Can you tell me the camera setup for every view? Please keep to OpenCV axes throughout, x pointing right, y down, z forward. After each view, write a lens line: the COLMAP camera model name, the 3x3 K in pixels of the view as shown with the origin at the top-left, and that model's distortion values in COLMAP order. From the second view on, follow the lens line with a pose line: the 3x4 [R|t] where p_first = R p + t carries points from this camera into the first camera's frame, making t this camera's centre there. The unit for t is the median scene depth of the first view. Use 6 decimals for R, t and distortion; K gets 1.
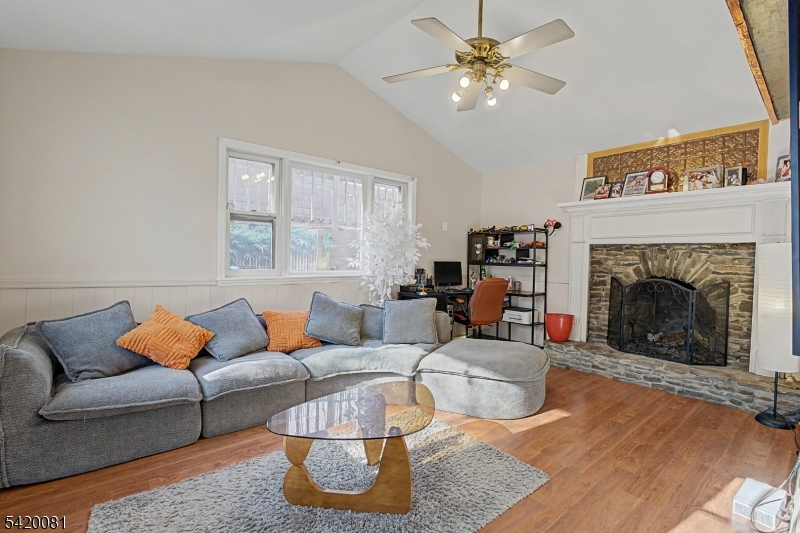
lens RADIAL K [[370.9, 0, 400.0], [0, 370.9, 266.5], [0, 0, 1]] dist [-0.046293, 0.000129]
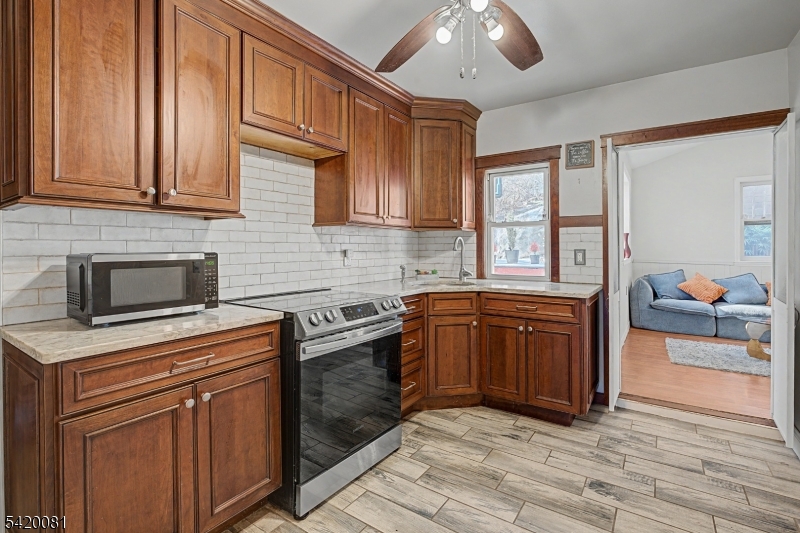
lens RADIAL K [[370.1, 0, 398.1], [0, 370.1, 251.9], [0, 0, 1]] dist [-0.048060, -0.000187]
pose [[0.257564, -0.004680, -0.966250, 0.907068], [-0.000933, 0.999987, -0.005092, -0.001564], [0.966261, 0.002213, 0.257556, -1.229501]]
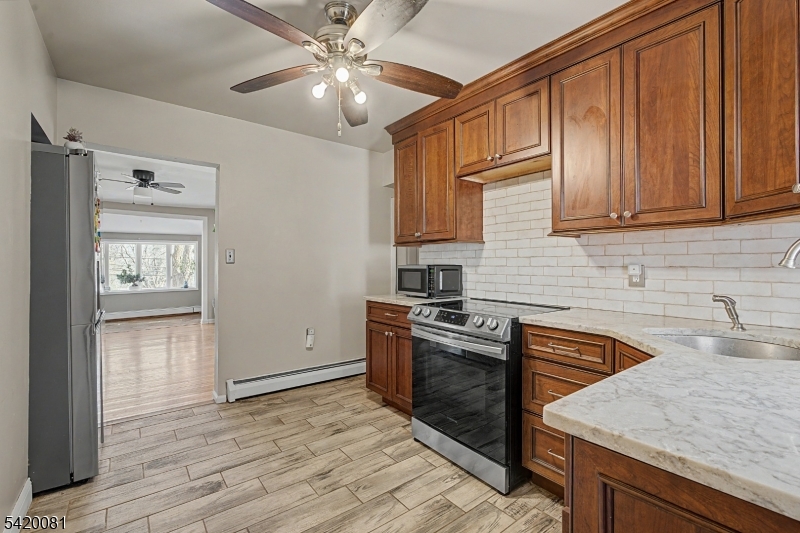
lens RADIAL K [[370.9, 0, 400.0], [0, 370.9, 266.5], [0, 0, 1]] dist [-0.046293, 0.000129]
pose [[-0.997819, -0.008793, 0.065429, -1.788429], [-0.007553, 0.999788, 0.019168, -0.075654], [-0.065583, 0.018632, -0.997673, 2.677811]]
